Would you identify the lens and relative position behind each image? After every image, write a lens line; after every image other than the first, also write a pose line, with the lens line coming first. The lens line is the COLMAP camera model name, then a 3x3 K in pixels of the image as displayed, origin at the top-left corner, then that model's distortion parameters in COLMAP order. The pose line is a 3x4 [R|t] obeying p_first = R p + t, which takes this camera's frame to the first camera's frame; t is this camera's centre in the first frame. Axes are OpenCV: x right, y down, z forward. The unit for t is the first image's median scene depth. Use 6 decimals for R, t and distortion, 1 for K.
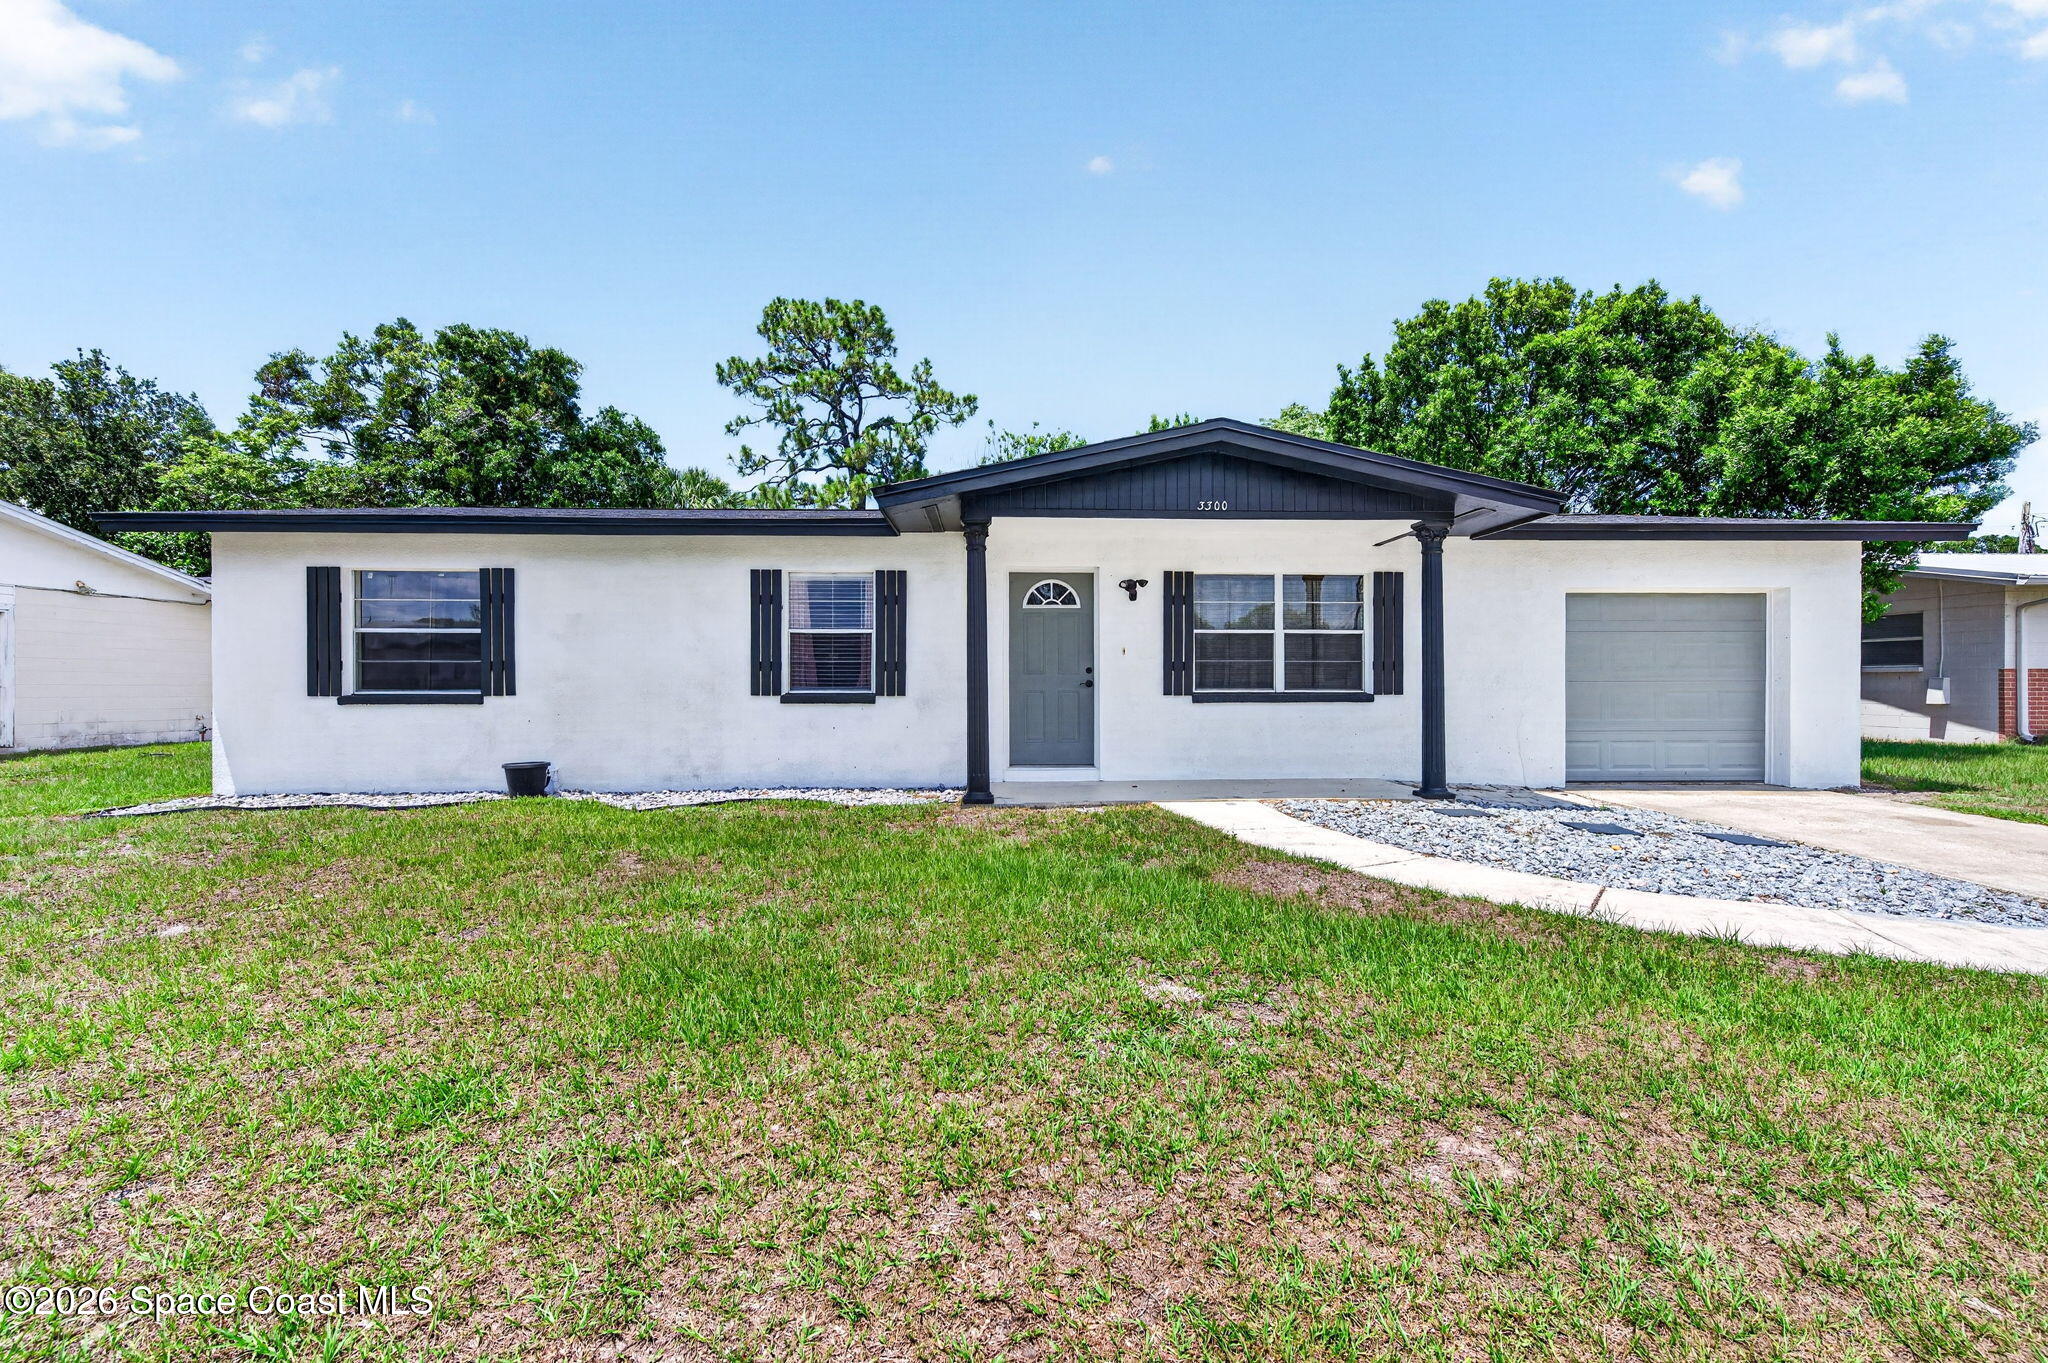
lens RADIAL K [[878.2, 0, 1023.3], [0, 878.2, 694.7], [0, 0, 1]] dist [0.003067, 0.000873]
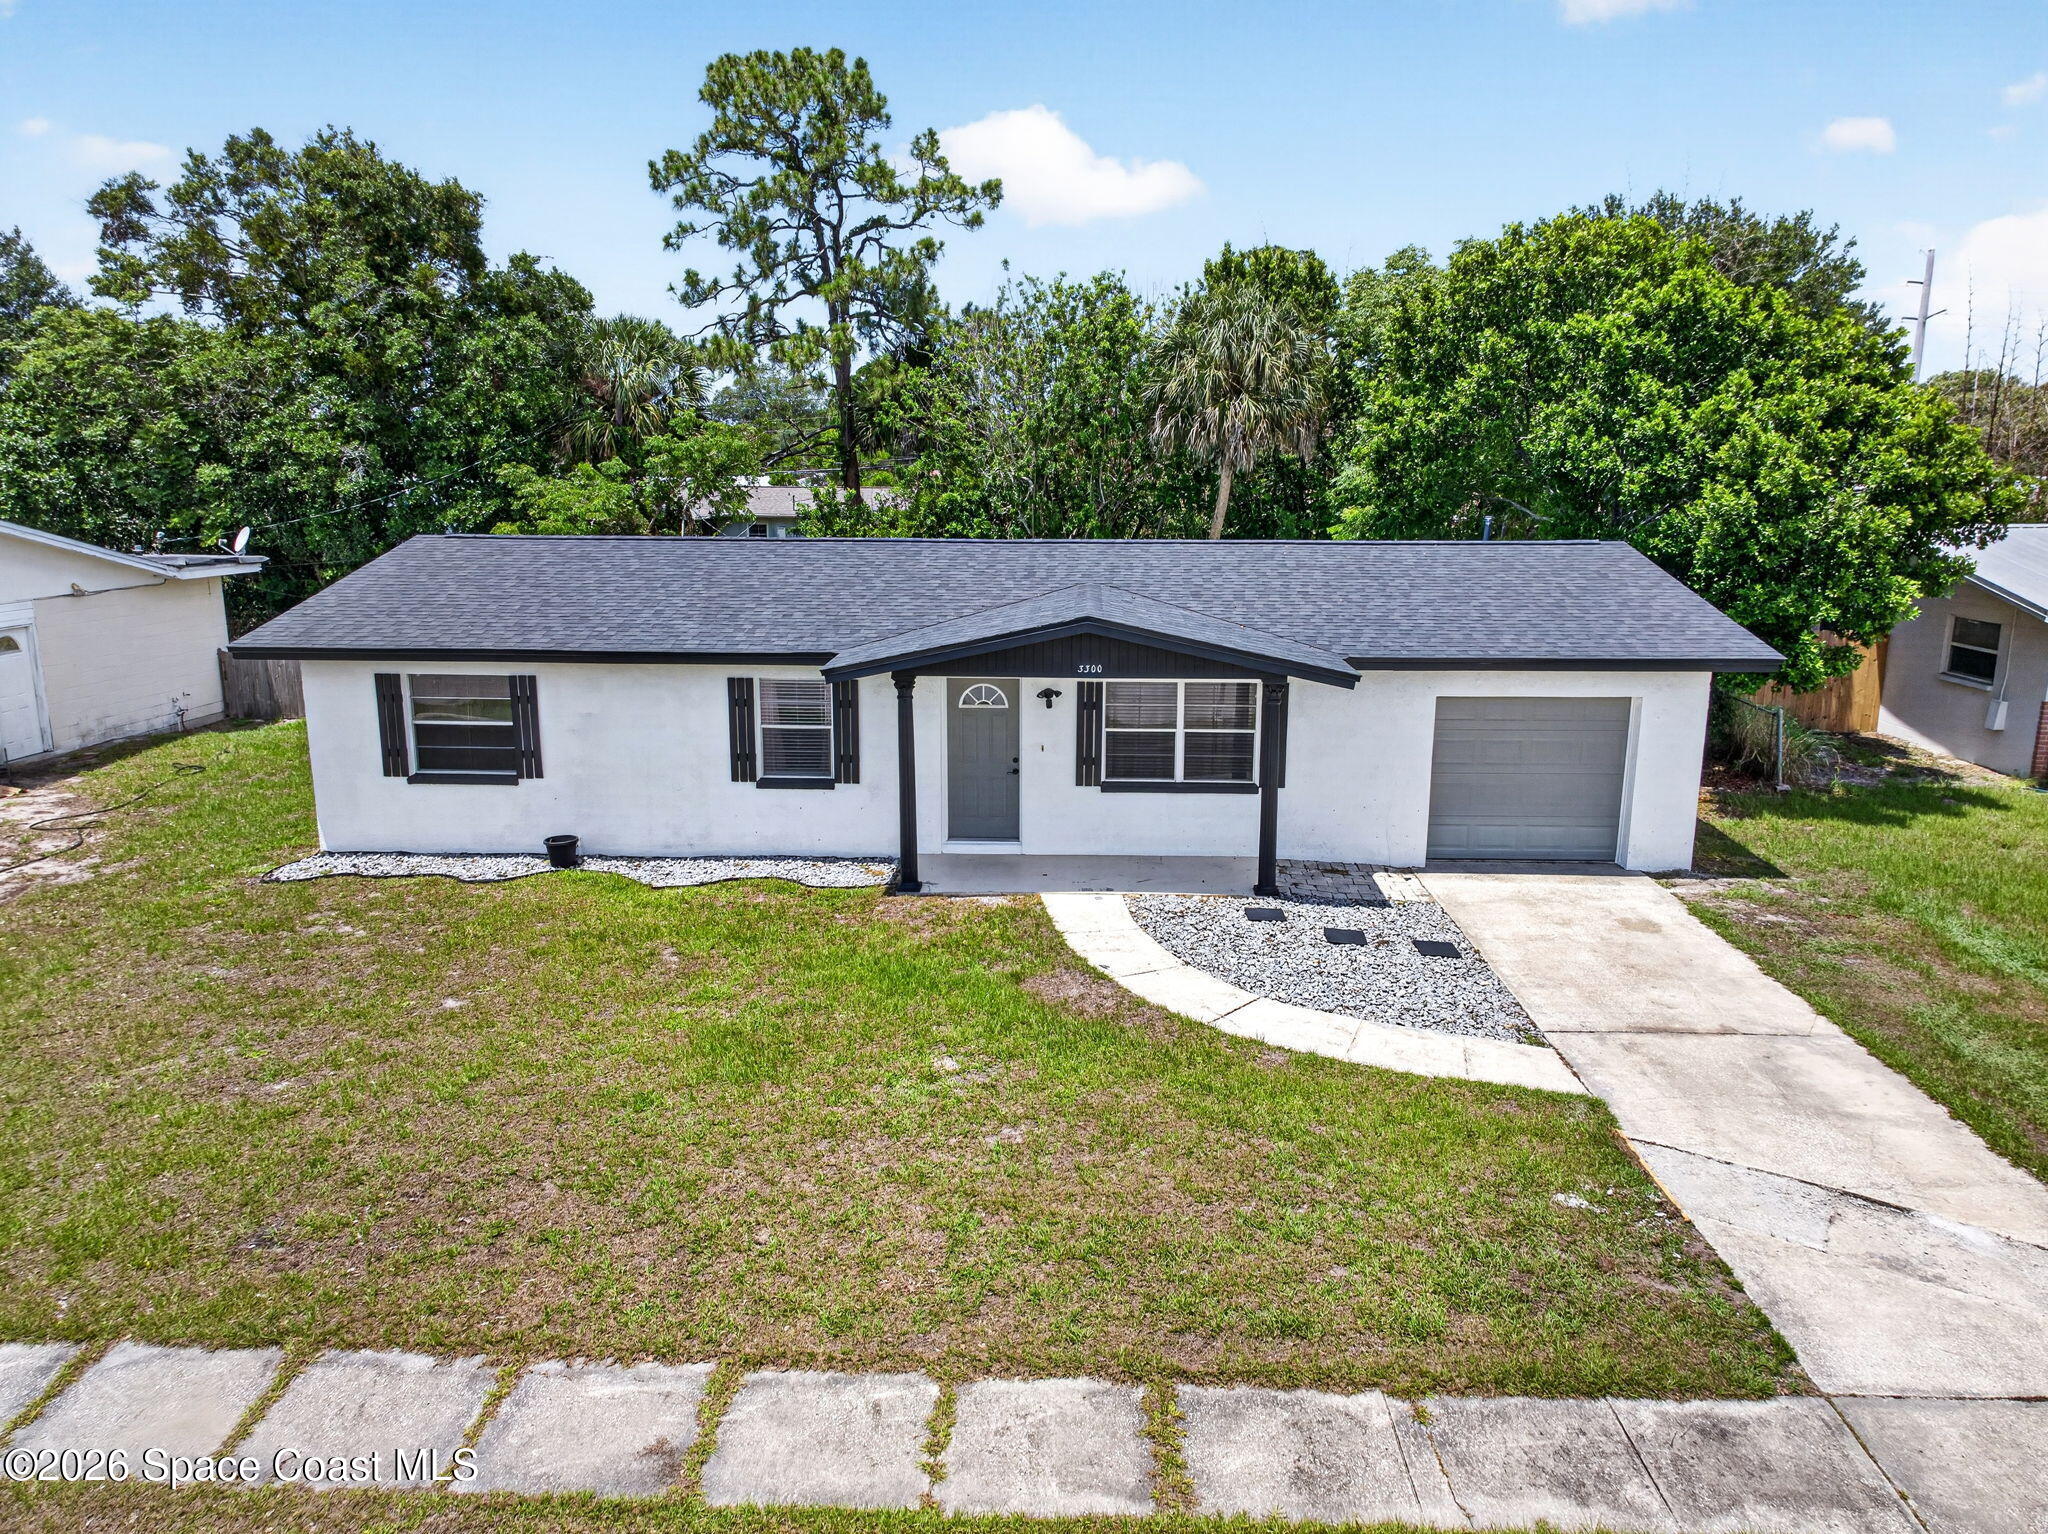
lens RADIAL K [[1380.1, 0, 1028.5], [0, 1380.1, 760.4], [0, 0, 1]] dist [-0.003964, -0.010235]
pose [[0.997614, 0.019675, -0.066180, 0.079708], [-0.006076, 0.979838, 0.199703, -0.146947], [0.068775, -0.198824, 0.977619, -0.294921]]
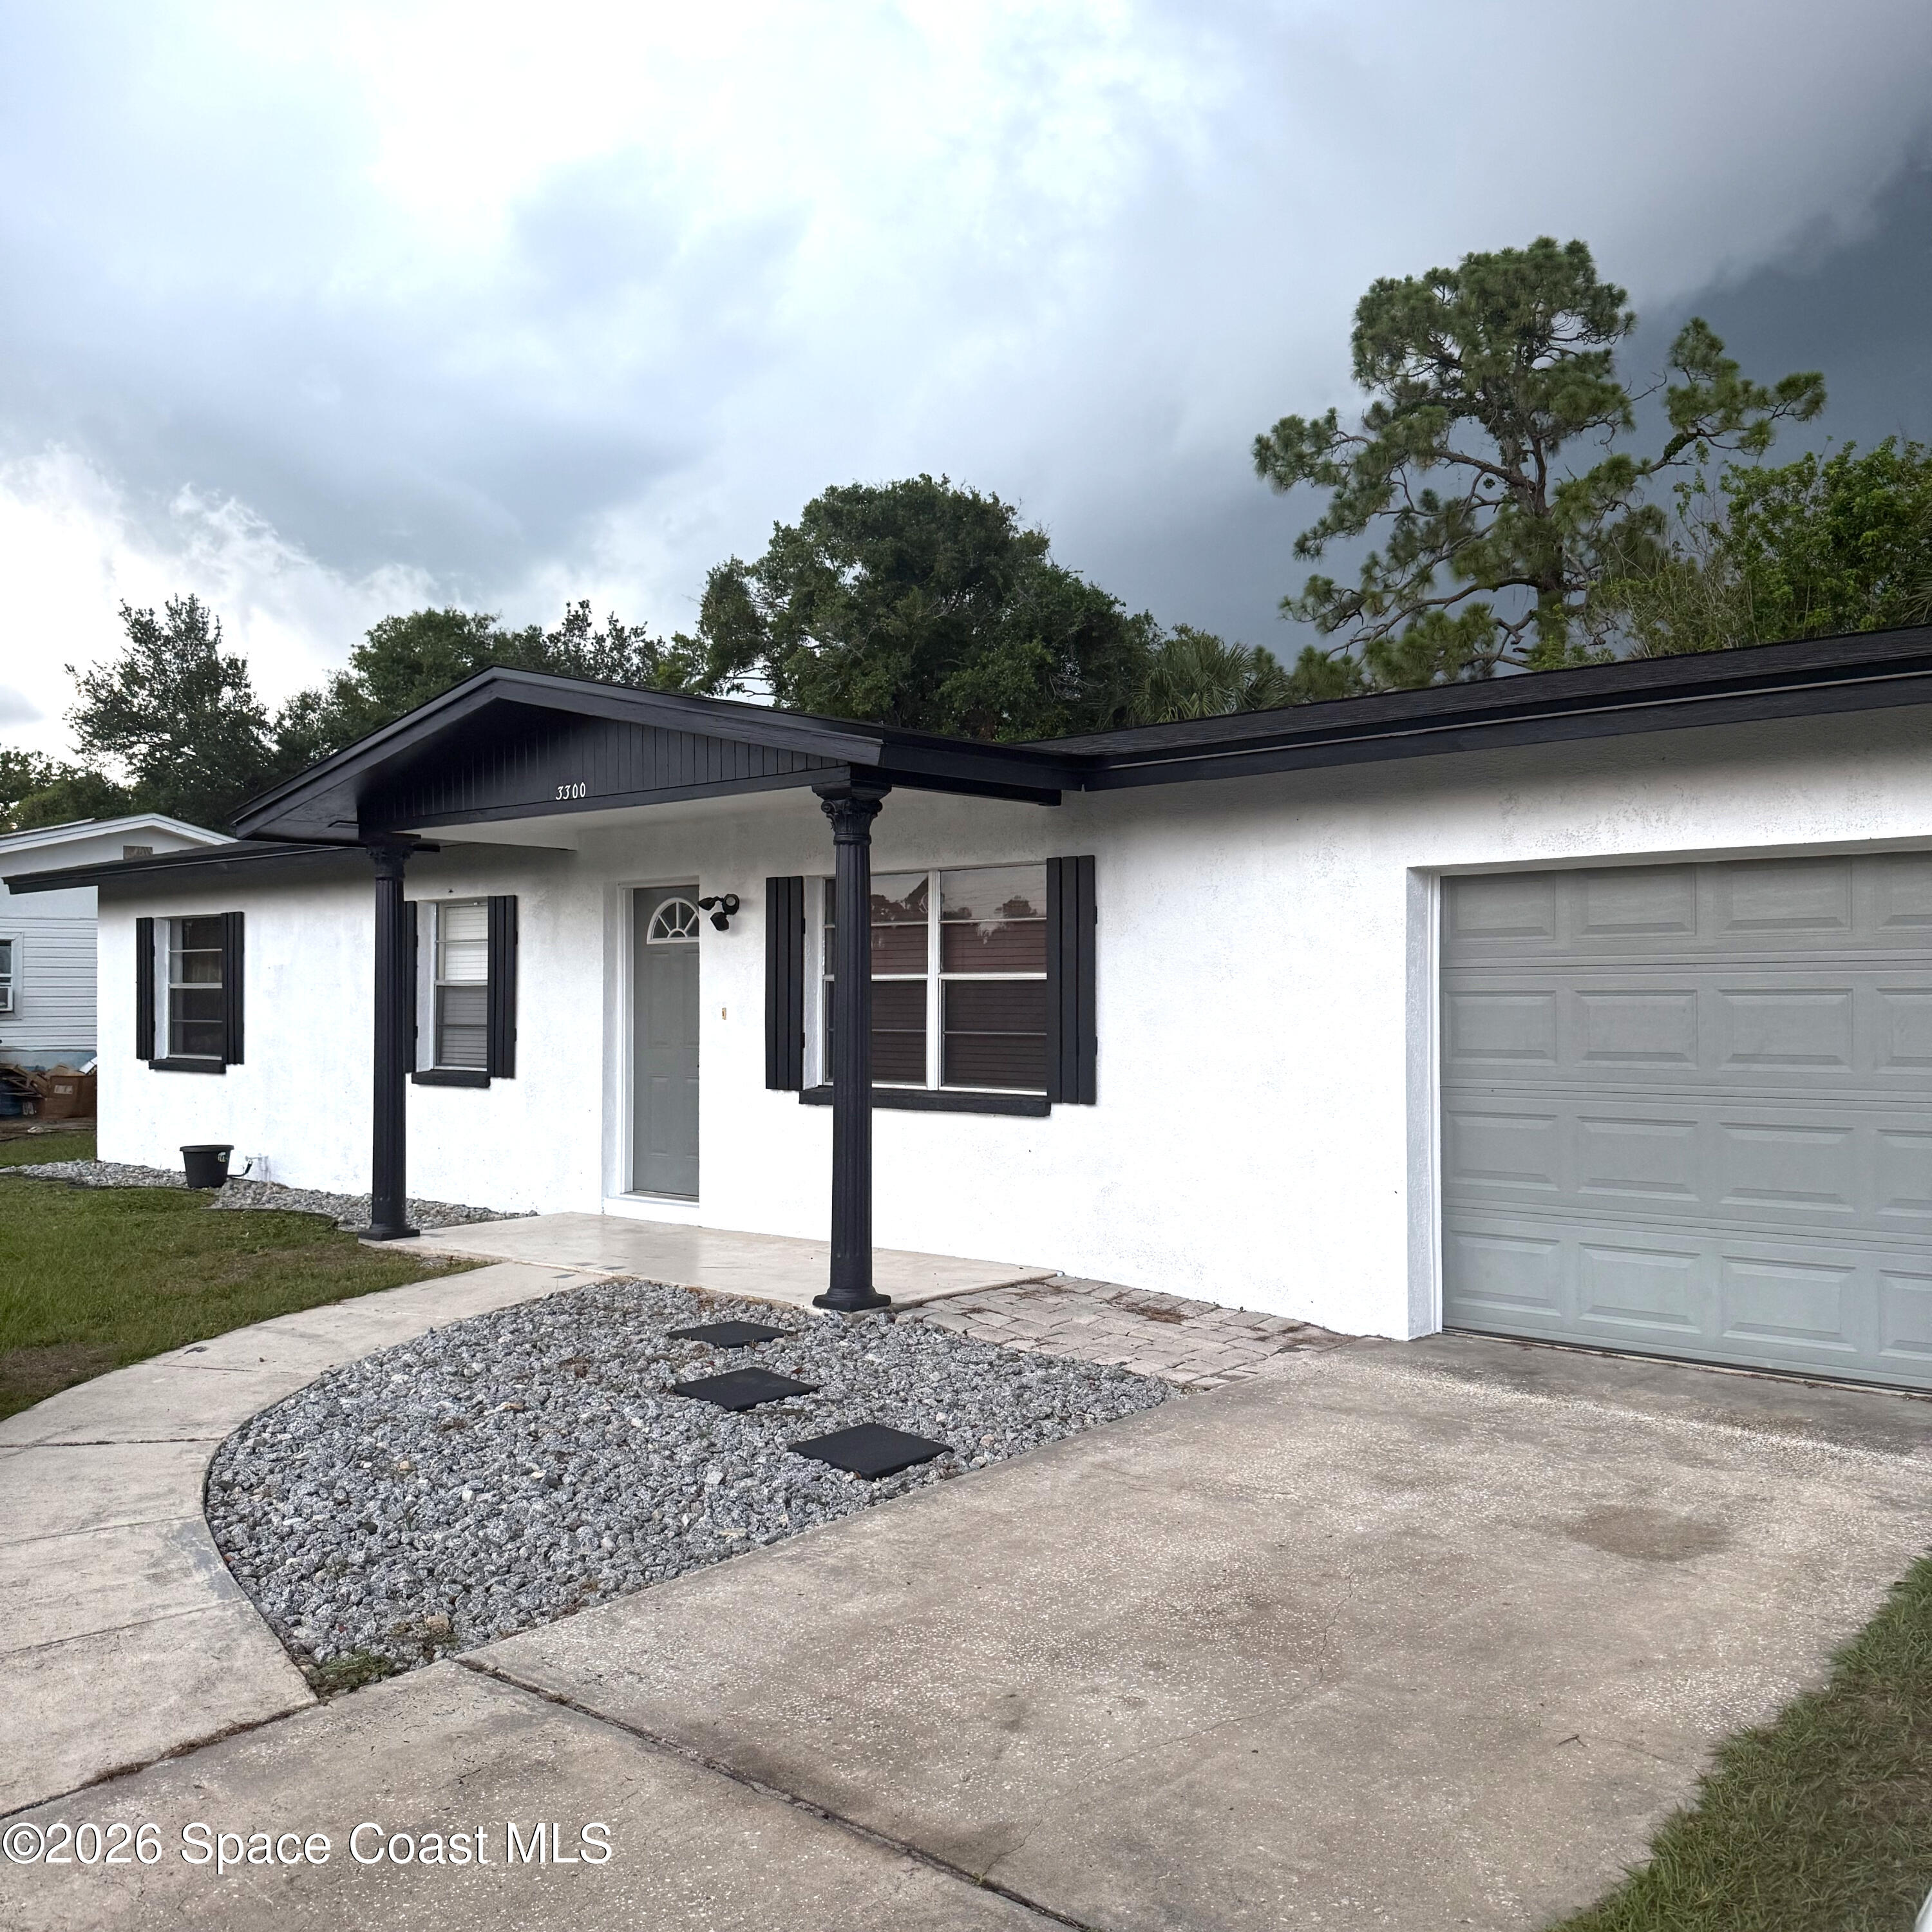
lens RADIAL K [[1796.8, 0, 968.6], [0, 1796.8, 963.8], [0, 0, 1]] dist [0.037978, 0.000000]
pose [[0.719263, -0.013861, -0.694600, 0.396621], [-0.010364, 0.999476, -0.030677, -0.017313], [0.694661, 0.029264, 0.718742, 0.087462]]
